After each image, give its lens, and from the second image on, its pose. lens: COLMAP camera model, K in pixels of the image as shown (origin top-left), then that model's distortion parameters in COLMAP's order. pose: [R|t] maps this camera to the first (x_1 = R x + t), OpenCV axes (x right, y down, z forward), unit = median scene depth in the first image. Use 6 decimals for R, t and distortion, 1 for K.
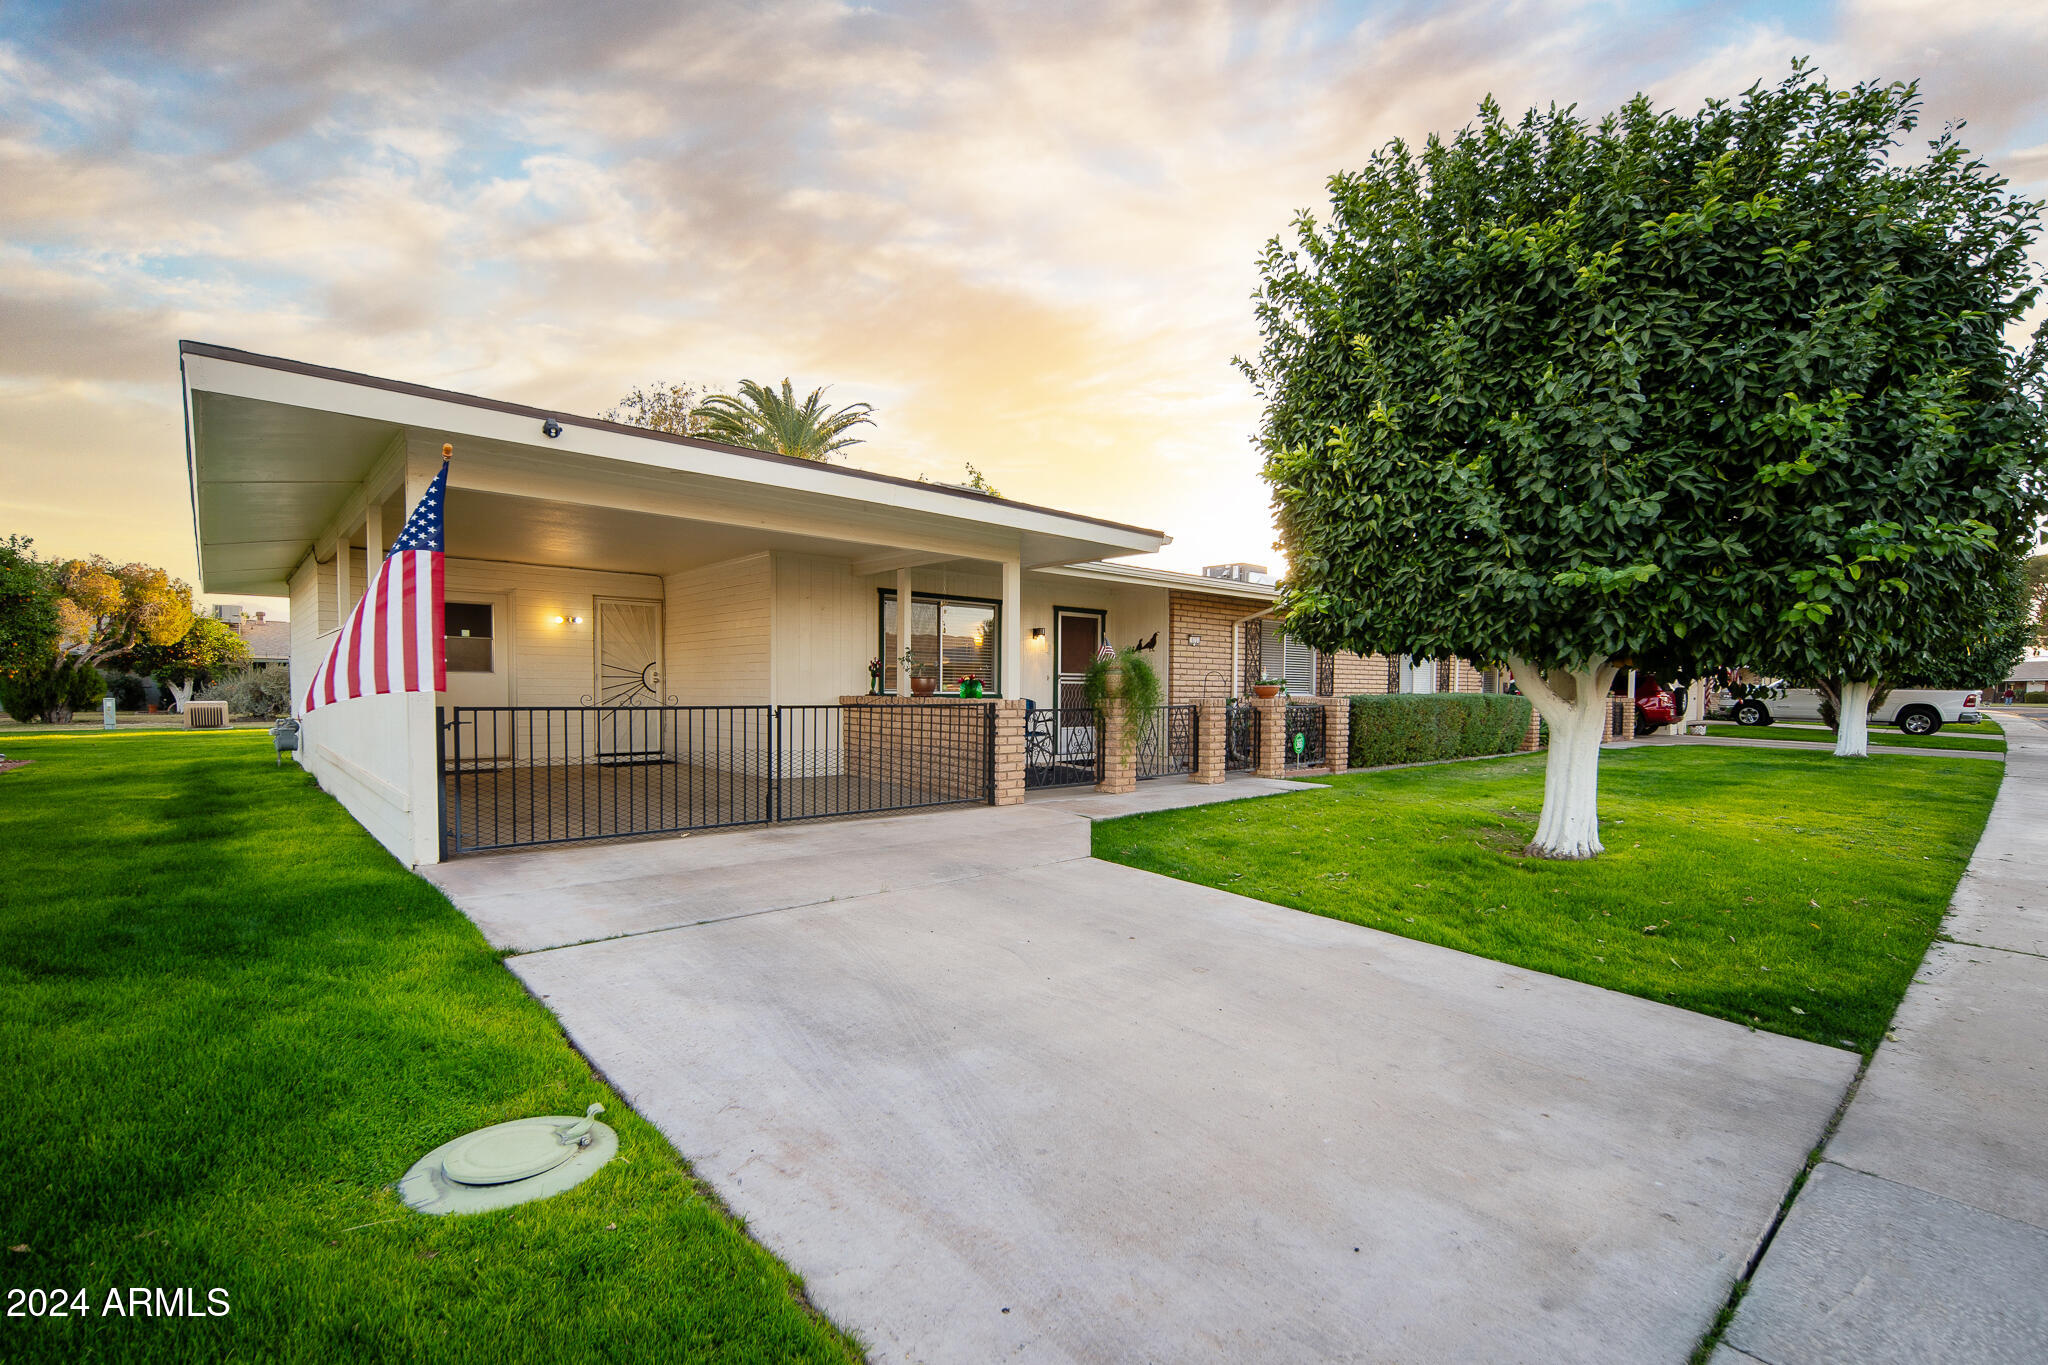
lens RADIAL K [[910.9, 0, 1014.7], [0, 910.9, 692.3], [0, 0, 1]] dist [0.007184, -0.002387]
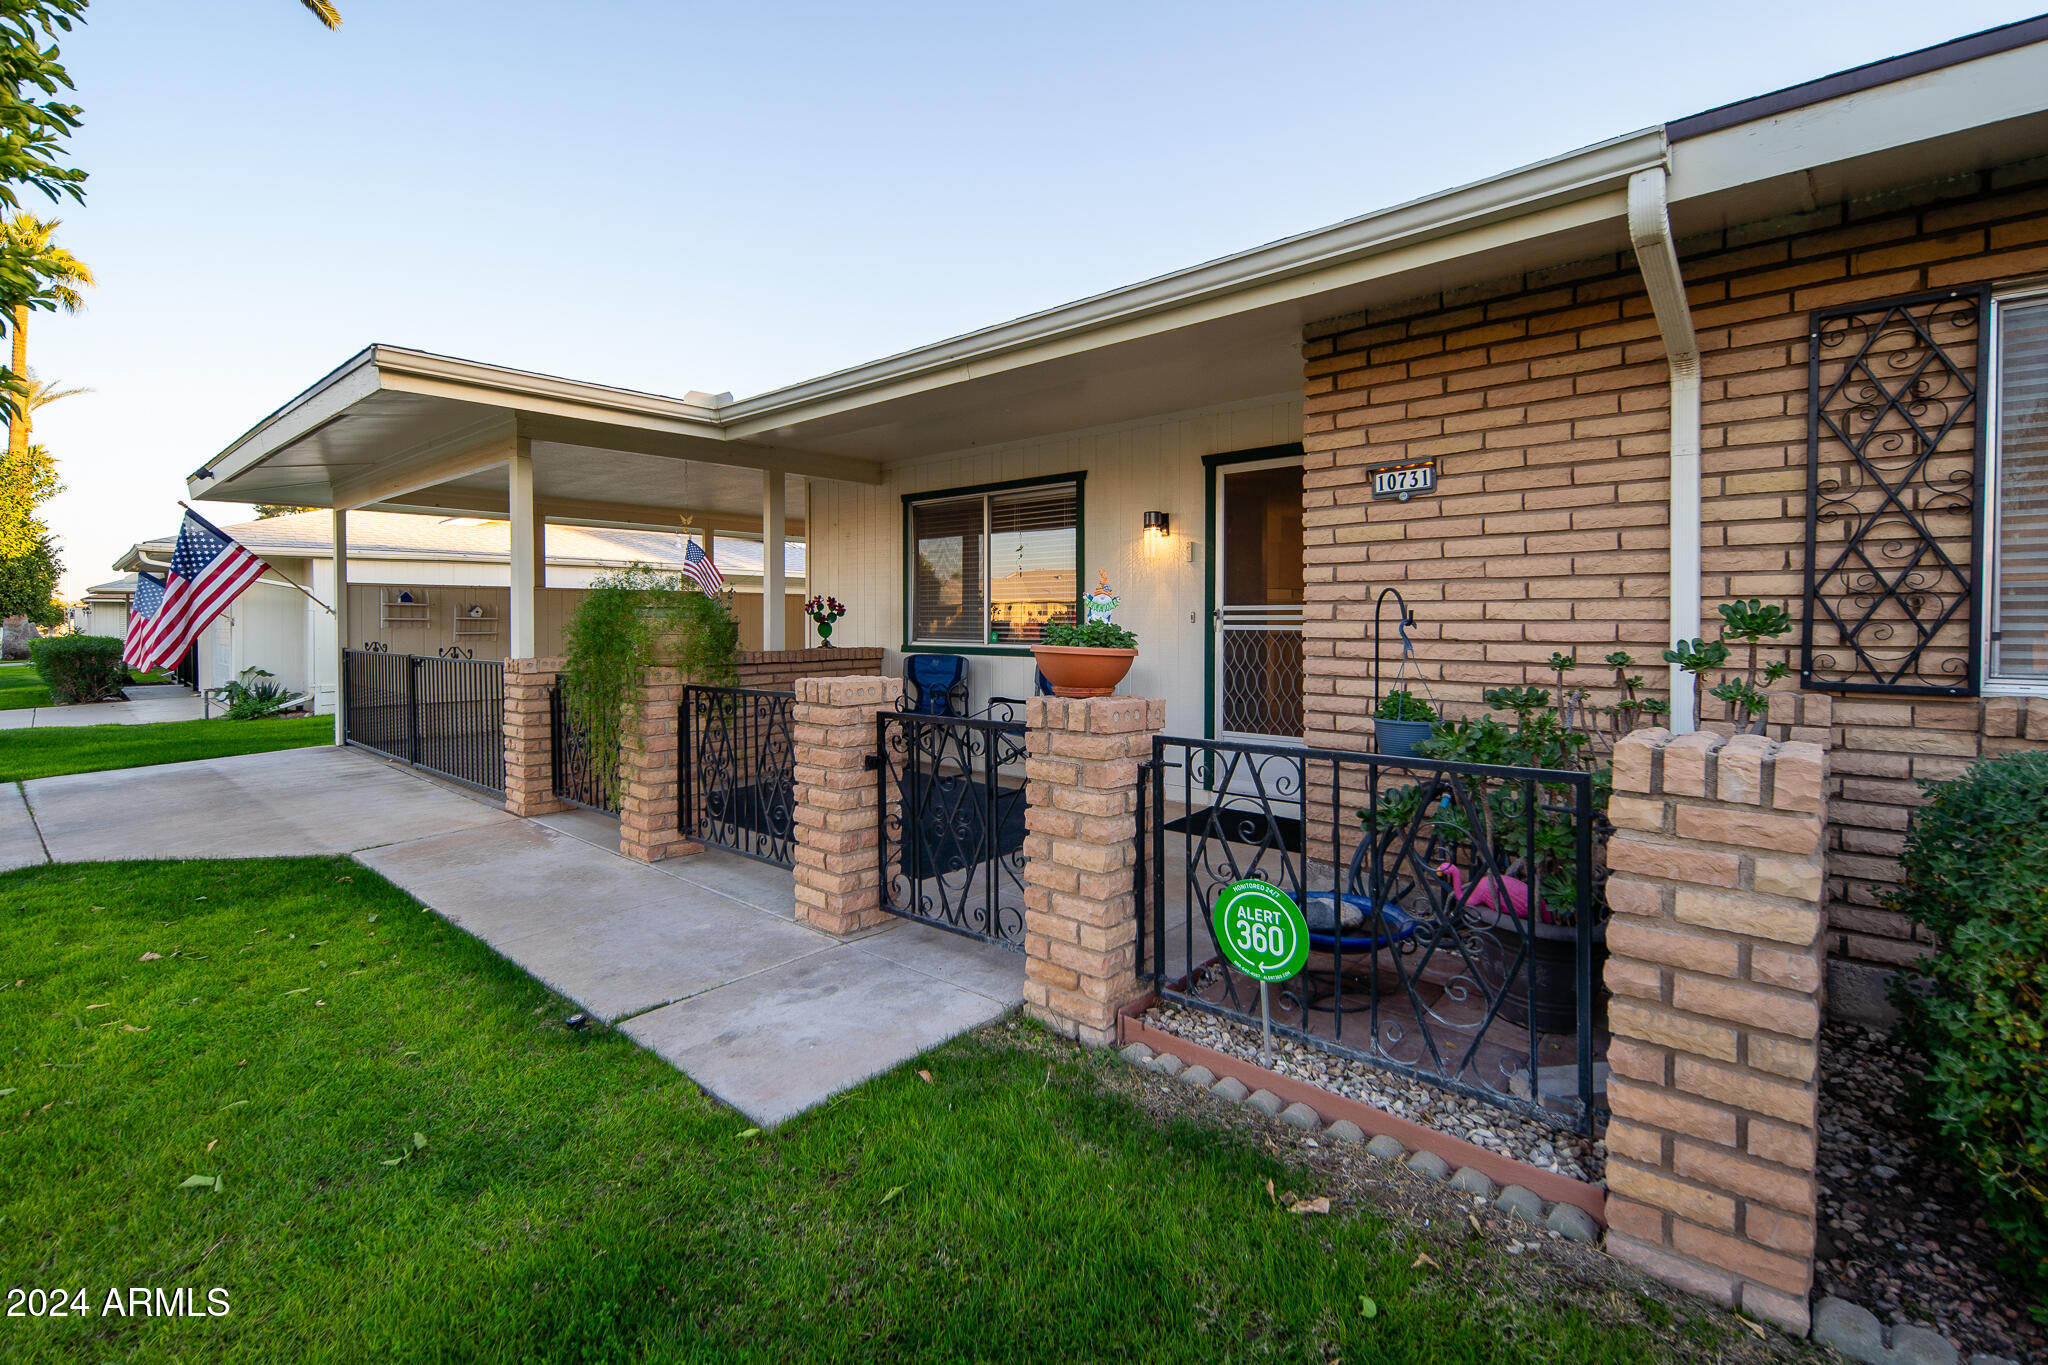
lens RADIAL K [[910.9, 0, 1023.9], [0, 910.9, 616.1], [0, 0, 1]] dist [0.007184, -0.002387]
pose [[0.133514, -0.007457, -0.991019, 0.471046], [-0.003385, 0.999962, -0.007981, -0.012643], [0.991041, 0.004420, 0.133484, 0.845726]]
